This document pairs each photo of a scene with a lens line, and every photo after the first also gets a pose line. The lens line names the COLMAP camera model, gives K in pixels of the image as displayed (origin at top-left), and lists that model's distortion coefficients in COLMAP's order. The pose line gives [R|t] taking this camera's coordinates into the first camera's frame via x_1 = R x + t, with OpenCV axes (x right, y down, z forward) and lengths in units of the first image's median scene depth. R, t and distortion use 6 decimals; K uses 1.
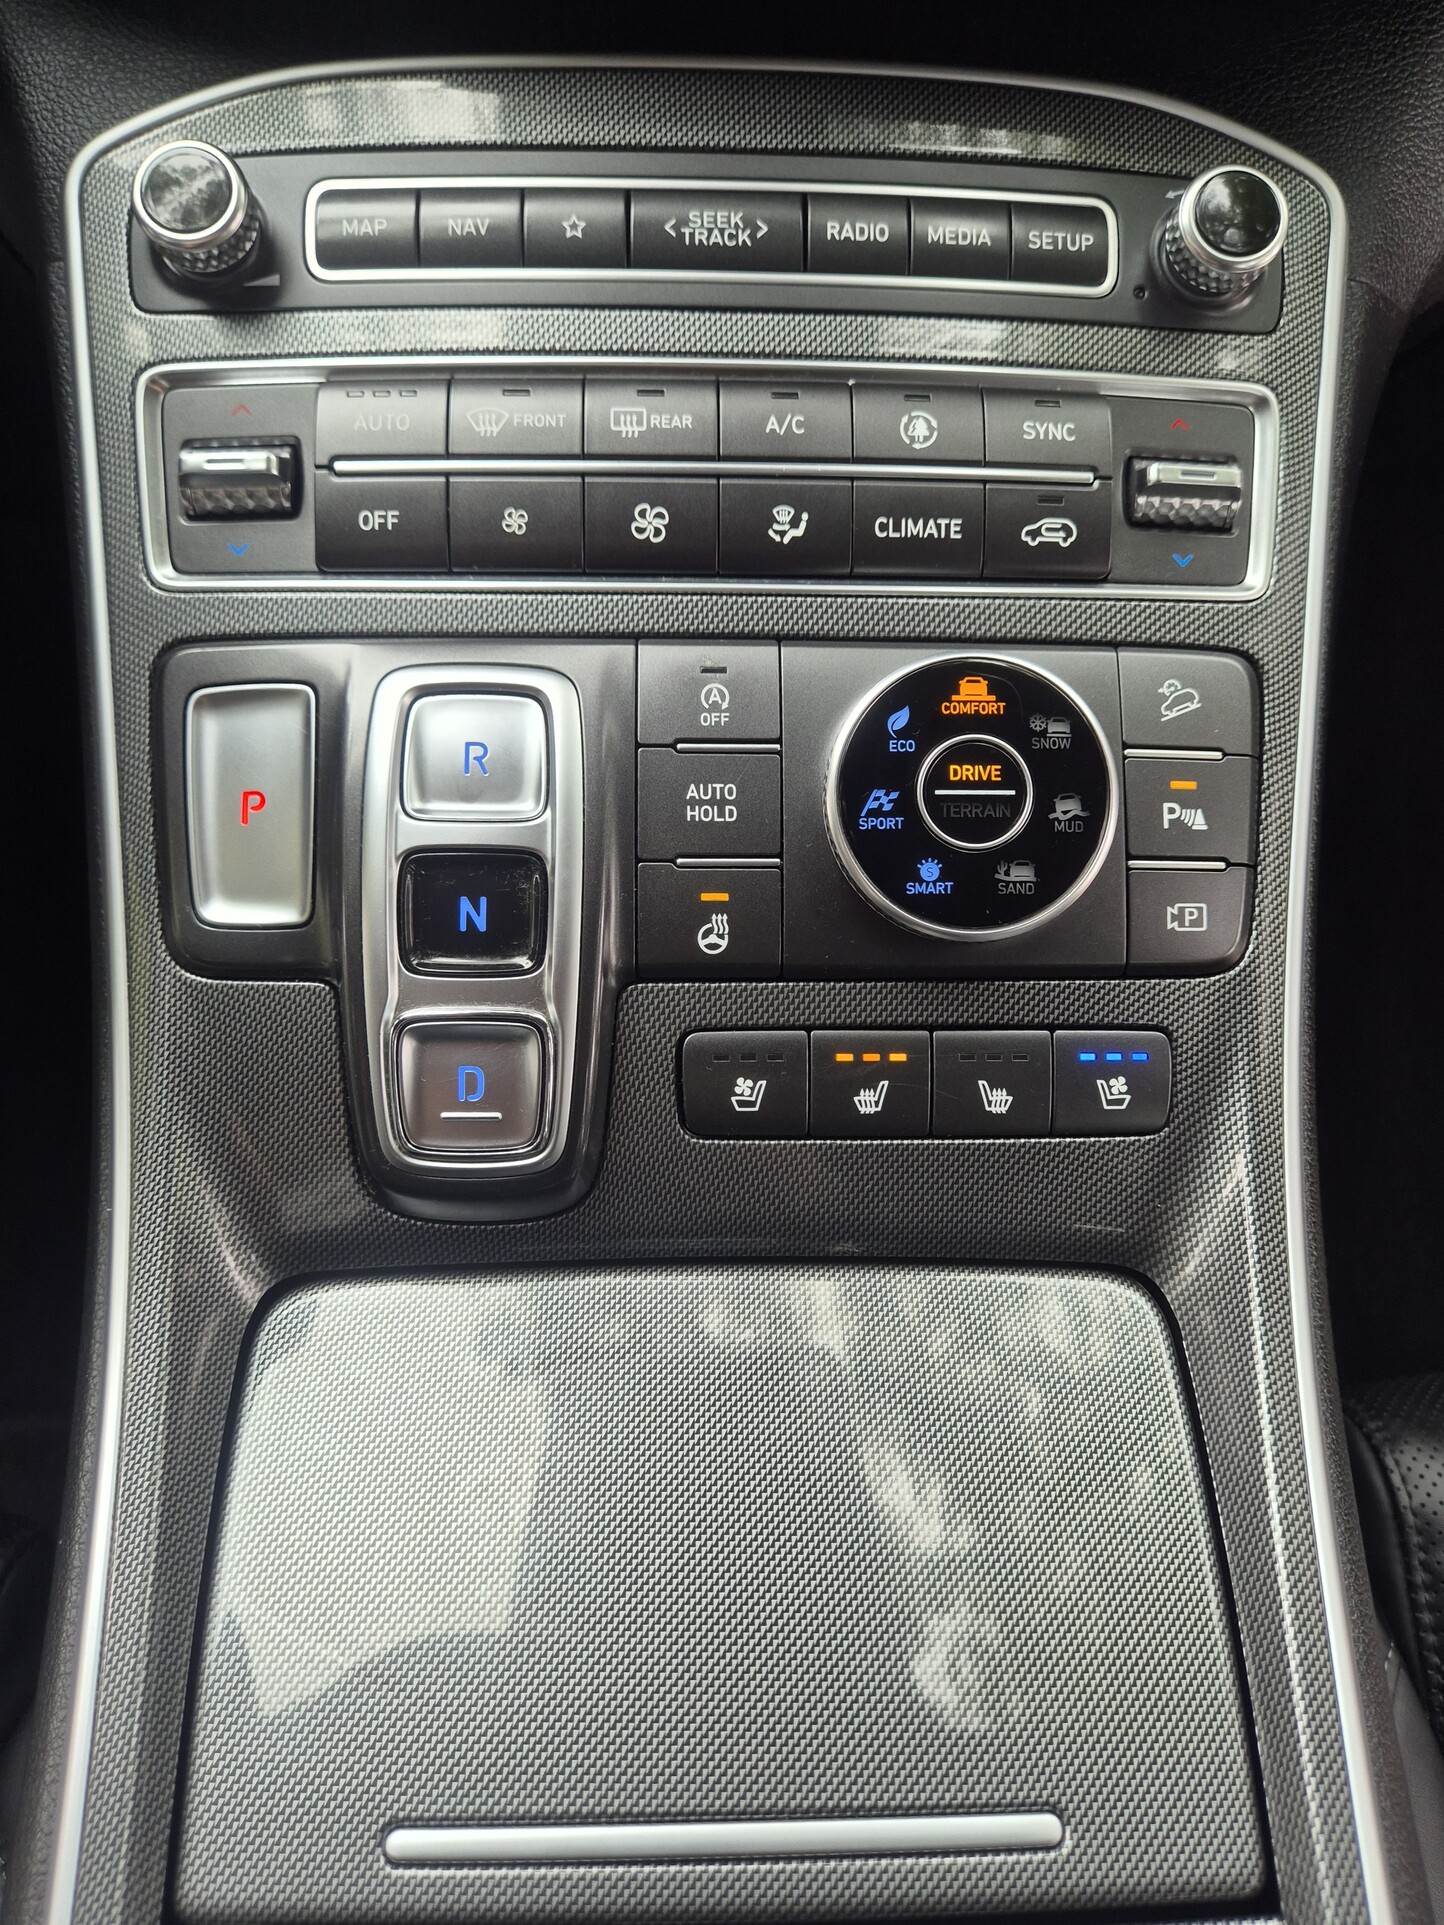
lens RADIAL K [[1295.1, 0, 732.8], [0, 1295.1, 960.1], [0, 0, 1]] dist [0.006920, 0.003908]
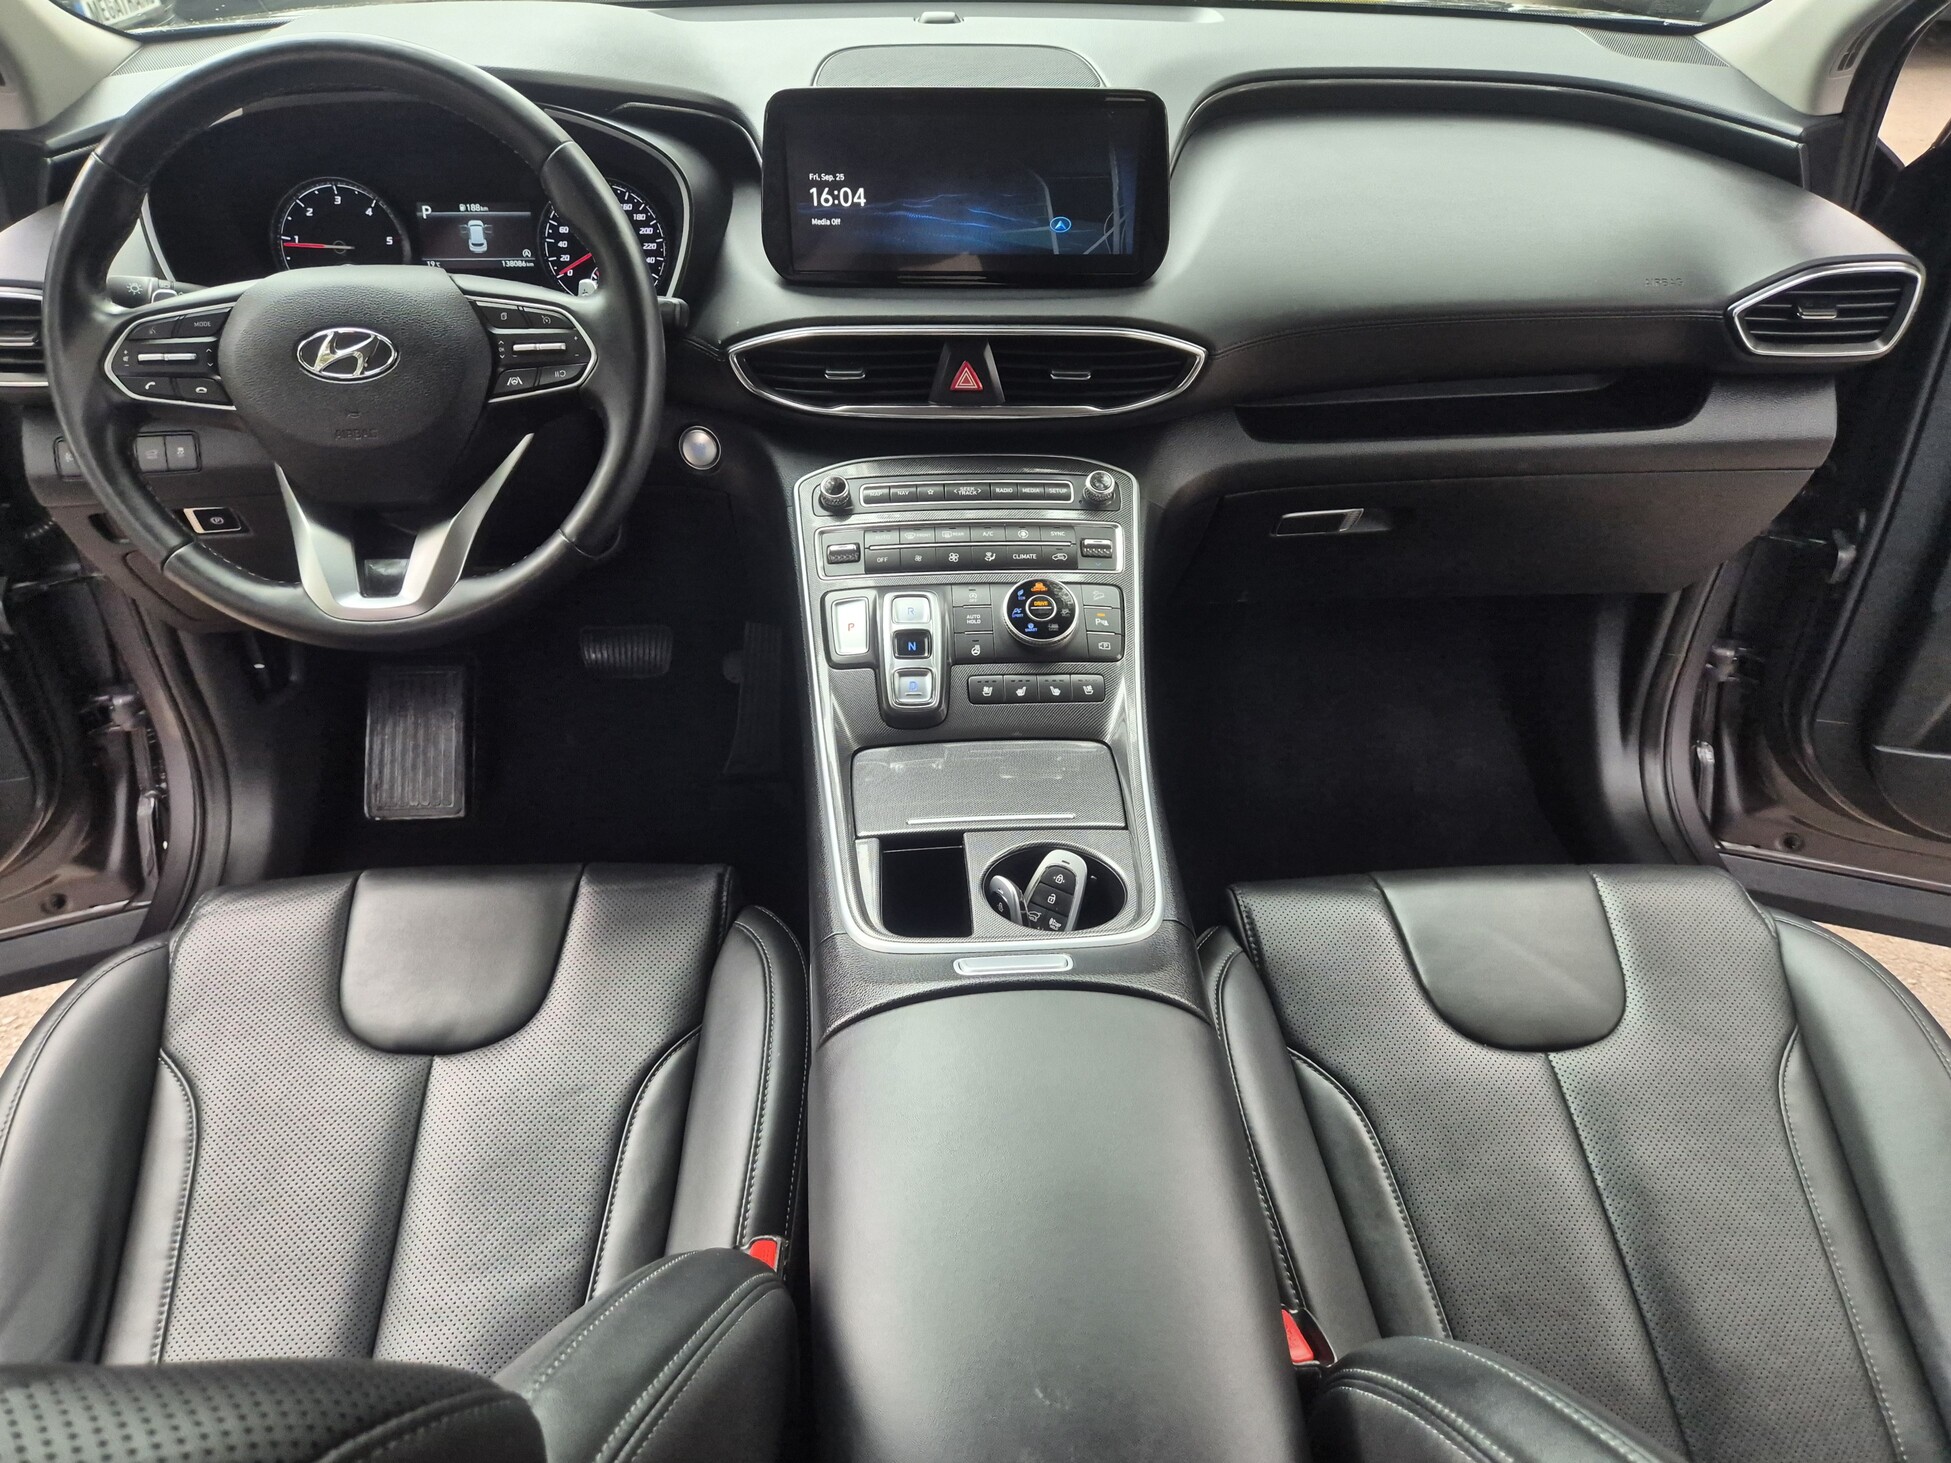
lens RADIAL K [[1312.5, 0, 976.0], [0, 1312.5, 731.8], [0, 0, 1]] dist [0.006920, 0.003908]
pose [[0.998883, -0.041358, 0.022848, -0.107968], [0.046969, 0.921739, -0.384955, 1.615252], [-0.005139, 0.385598, 0.922652, -2.348120]]
